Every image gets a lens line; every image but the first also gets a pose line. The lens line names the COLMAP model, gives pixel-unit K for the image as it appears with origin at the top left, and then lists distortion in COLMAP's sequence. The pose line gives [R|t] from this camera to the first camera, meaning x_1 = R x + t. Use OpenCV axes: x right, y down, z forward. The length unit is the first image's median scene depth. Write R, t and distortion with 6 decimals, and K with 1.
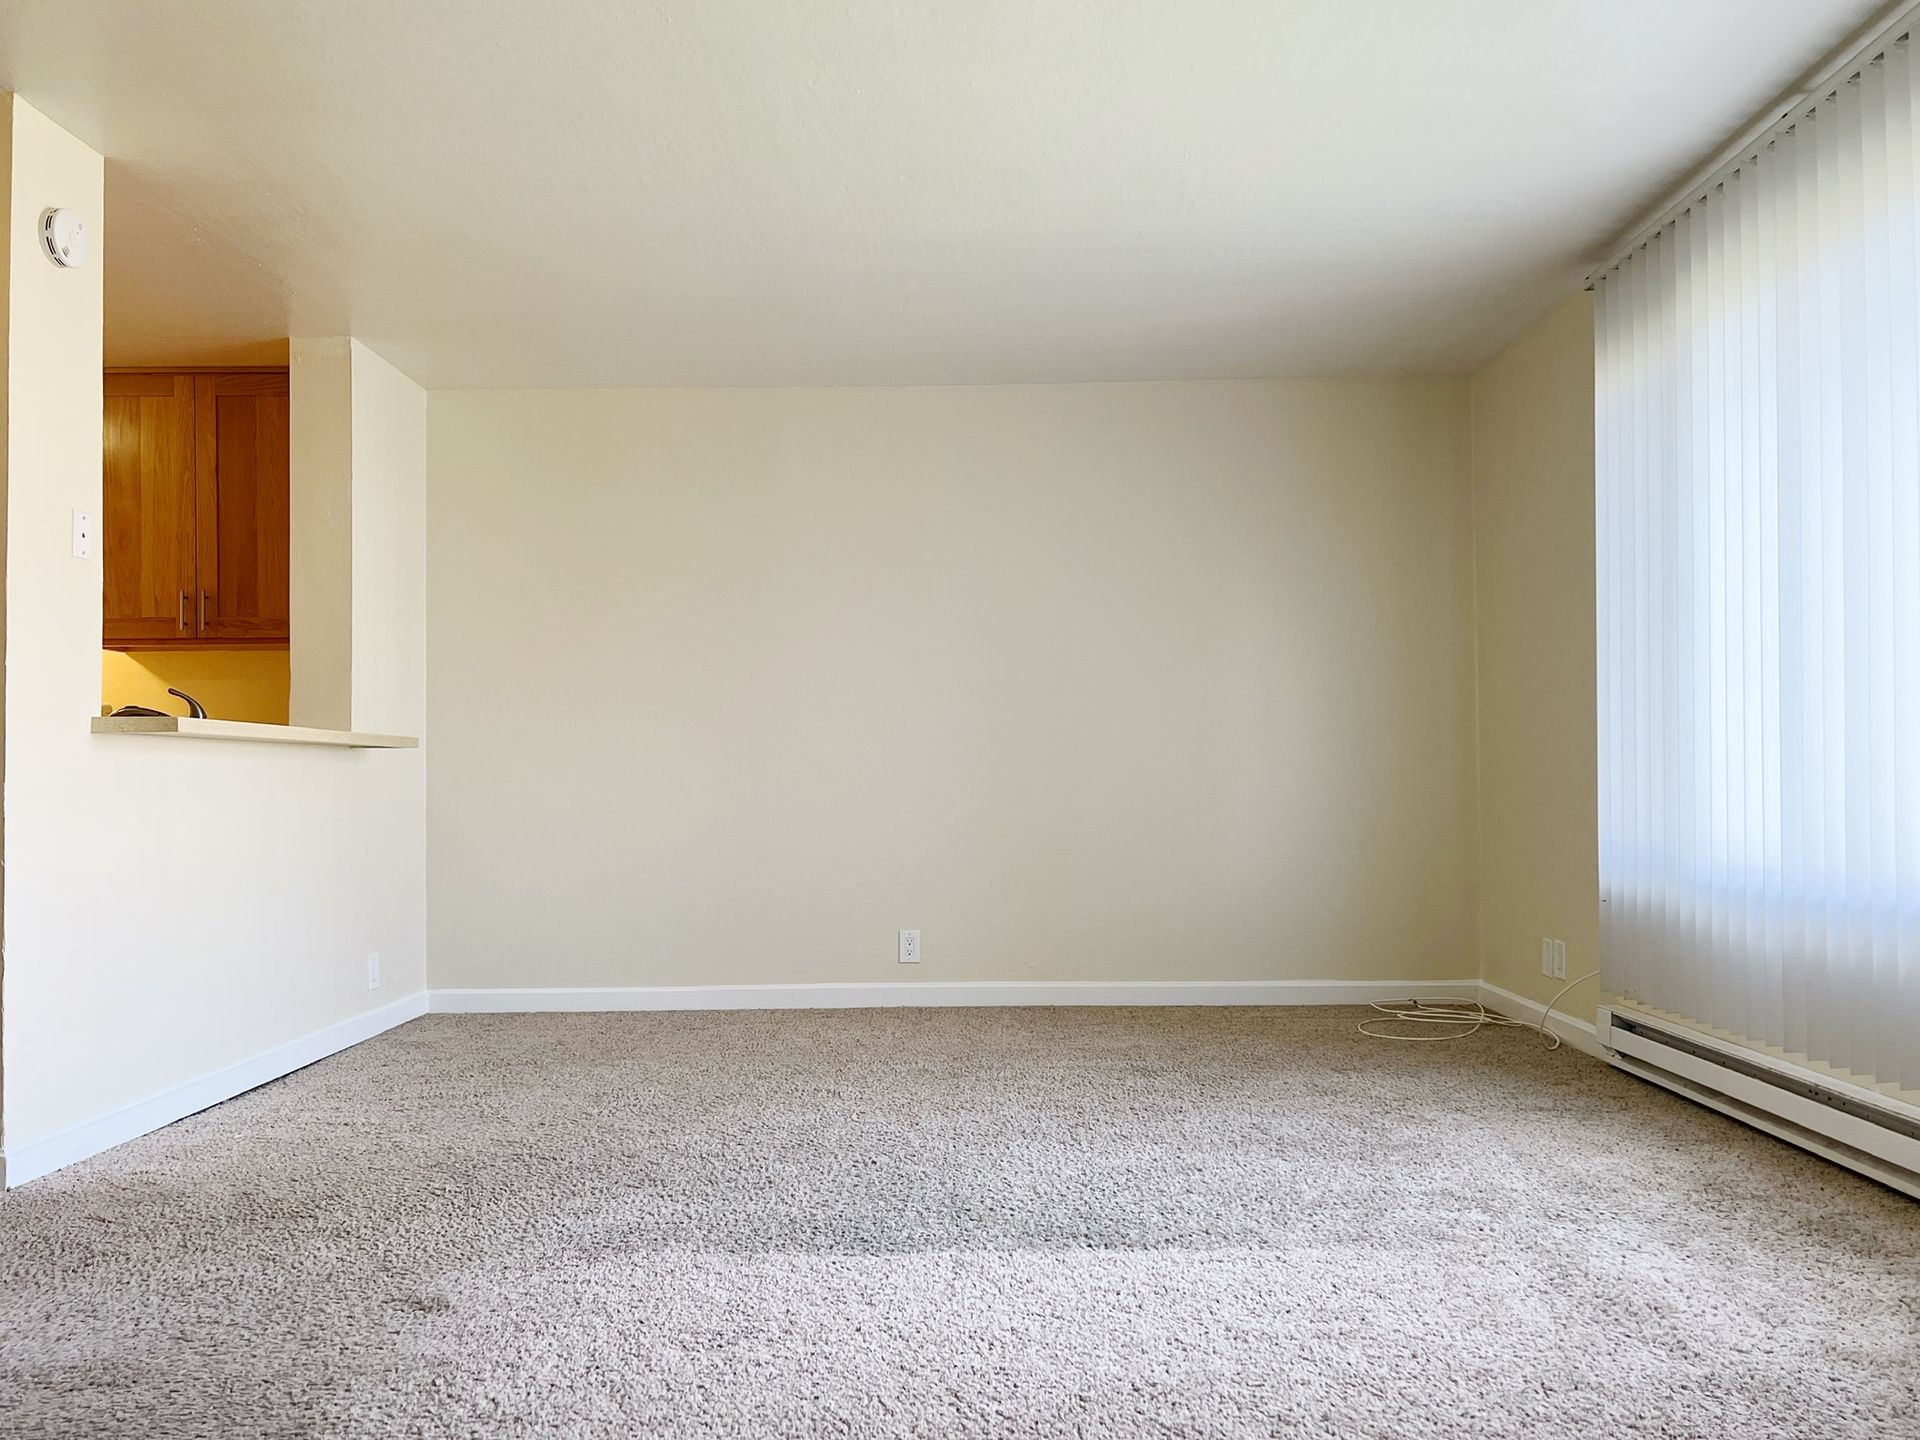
lens RADIAL K [[1465.8, 0, 960.0], [0, 1465.8, 720.0], [0, 0, 1]] dist [0.051570, -0.058460]
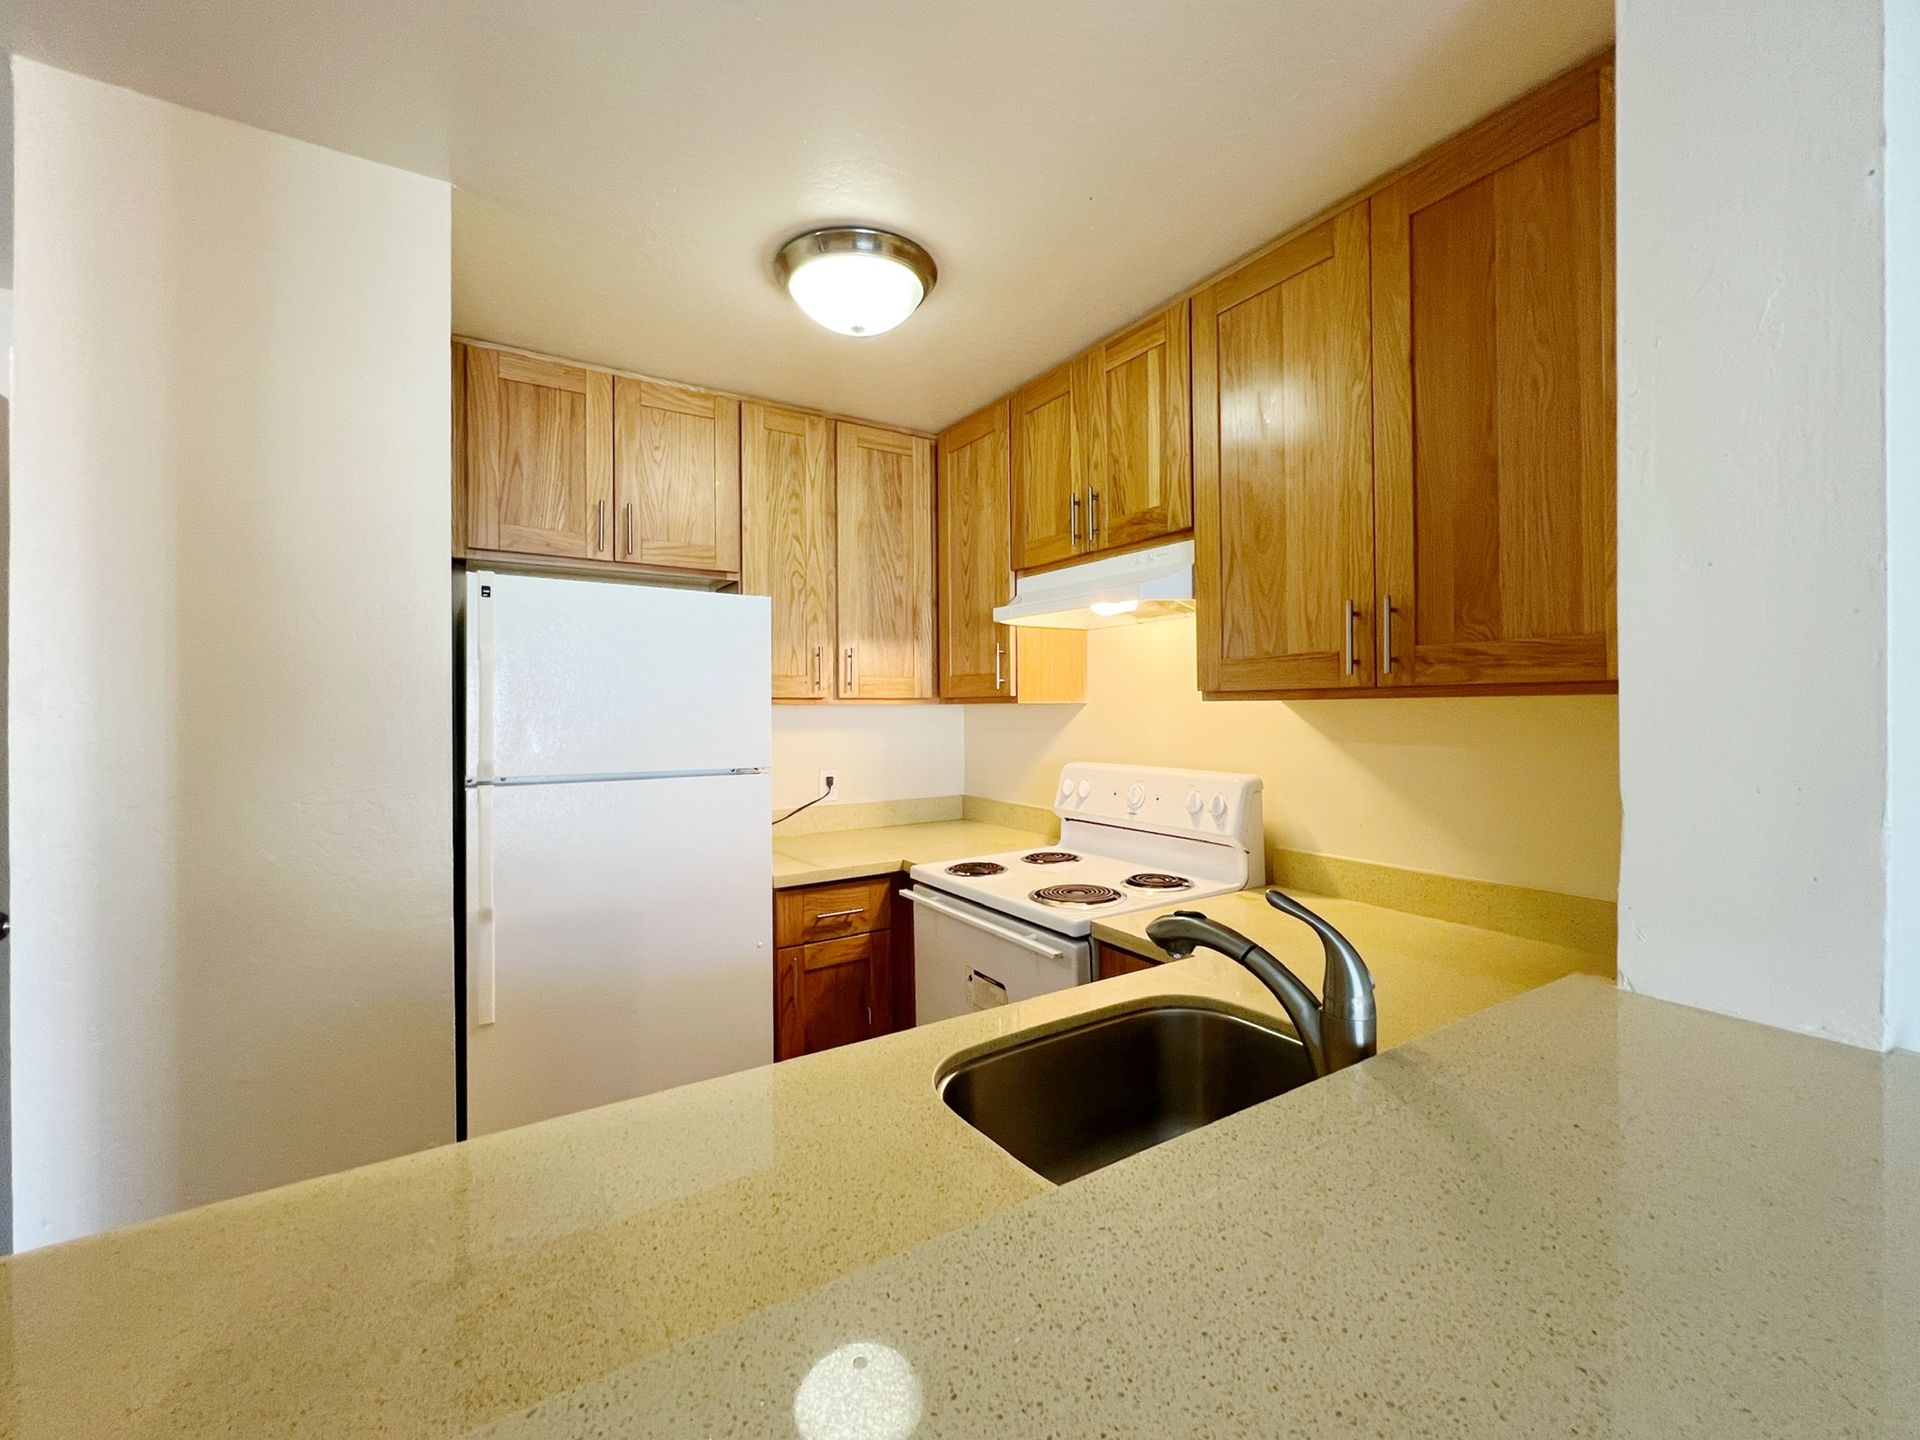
lens RADIAL K [[803.2, 0, 963.8], [0, 803.2, 710.1], [0, 0, 1]] dist [-0.000572, -0.000017]
pose [[0.561086, 0.004507, -0.827745, -0.517056], [0.019827, 0.999625, 0.018882, -0.080087], [0.827520, -0.027006, 0.560786, 1.027315]]
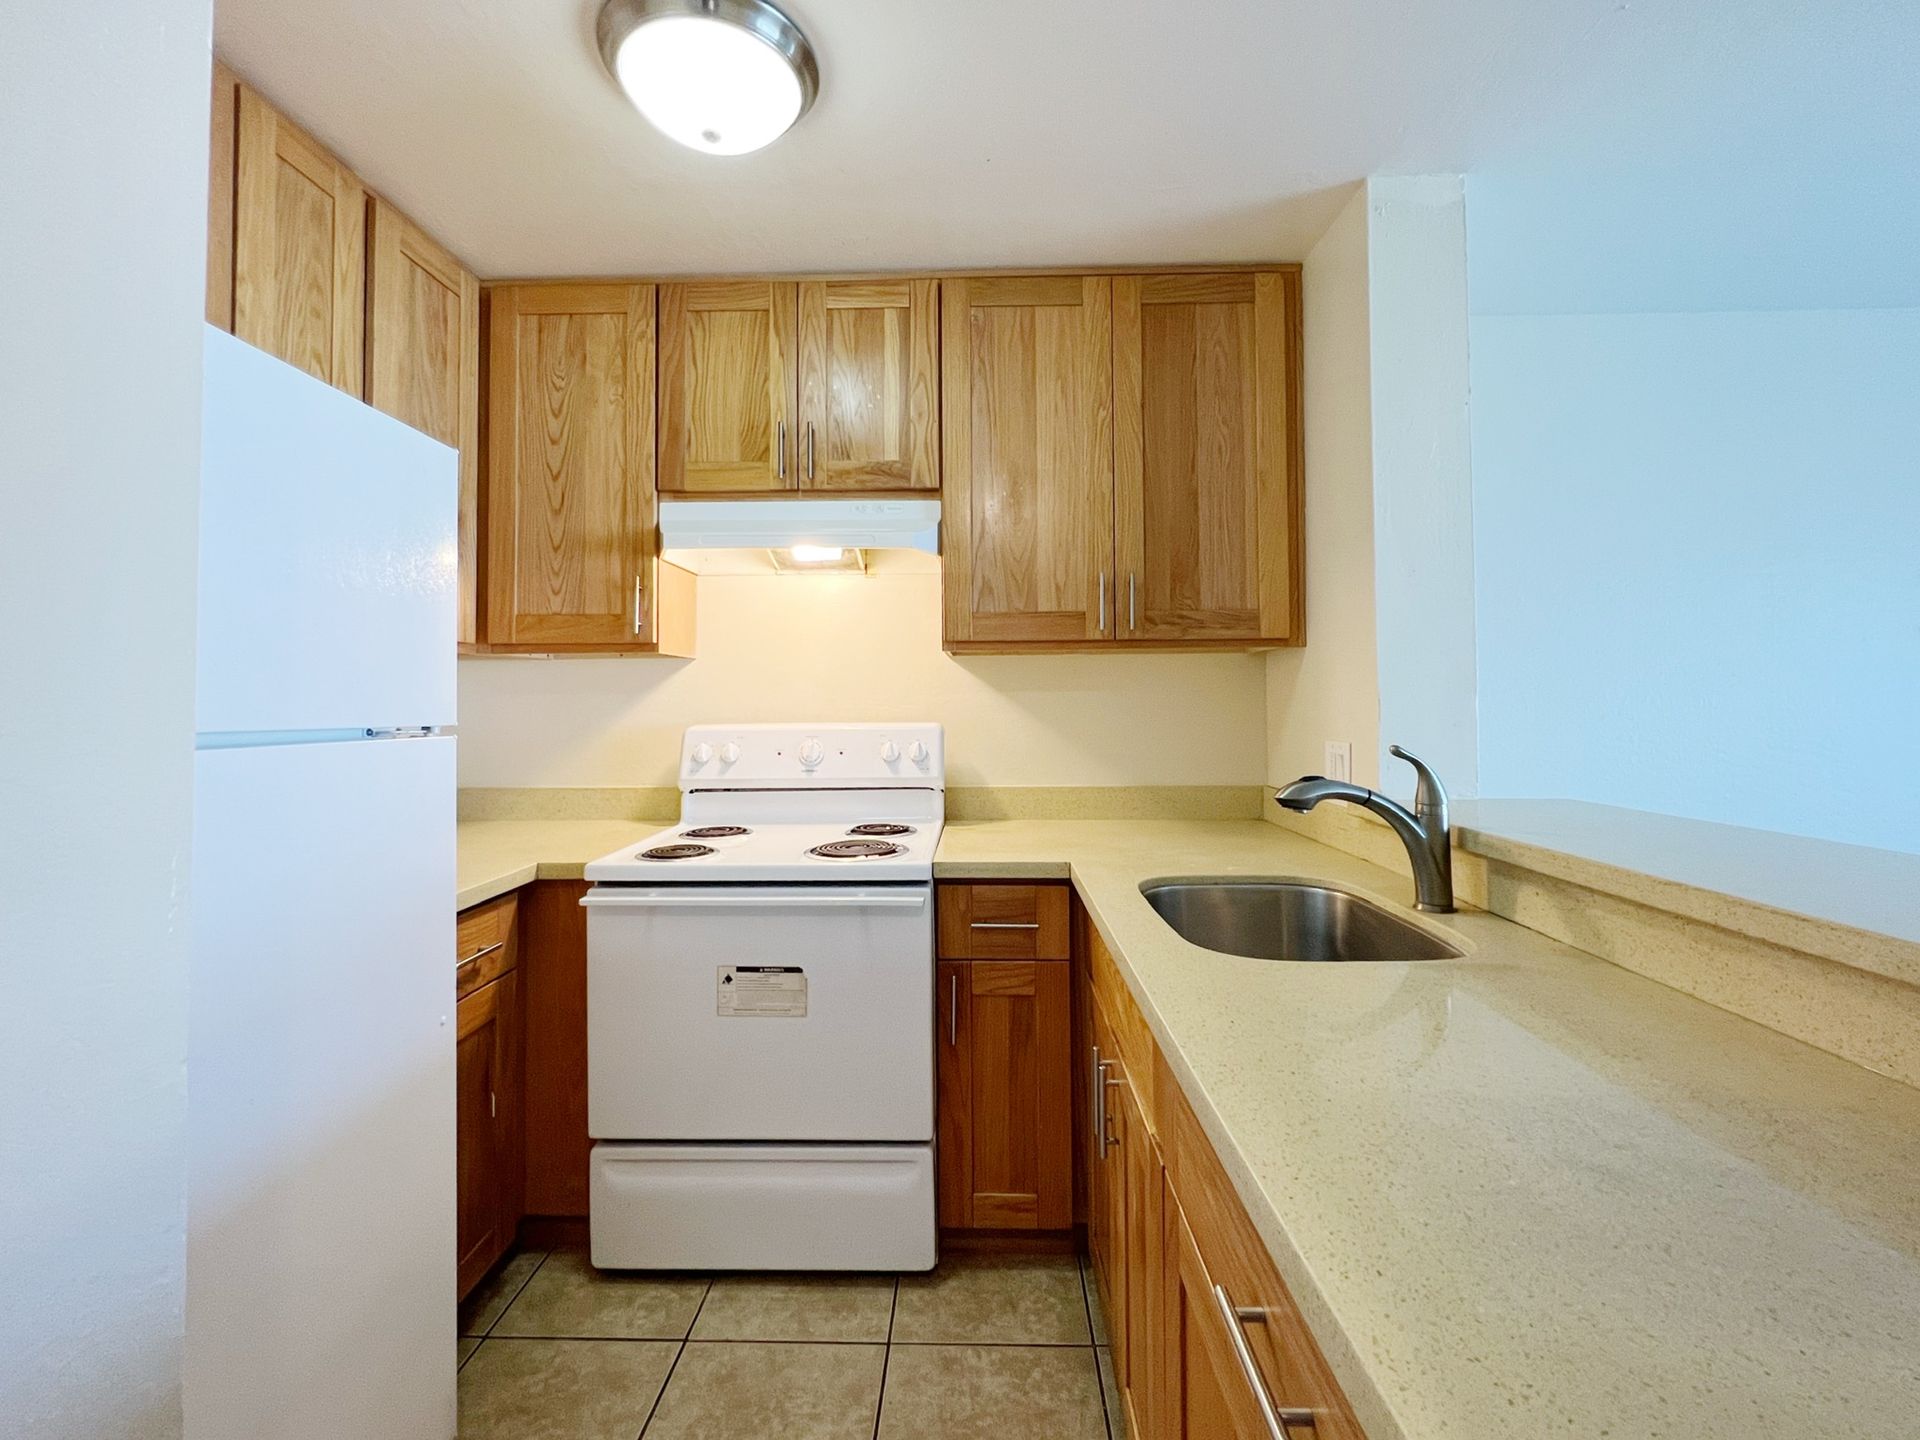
lens RADIAL K [[824.9, 0, 964.1], [0, 824.9, 679.7], [0, 0, 1]] dist [-0.000644, -0.000167]
pose [[0.999985, -0.000903, 0.005488, -0.855621], [0.000950, 0.999962, -0.008633, -0.047018], [-0.005480, 0.008638, 0.999948, 0.867323]]
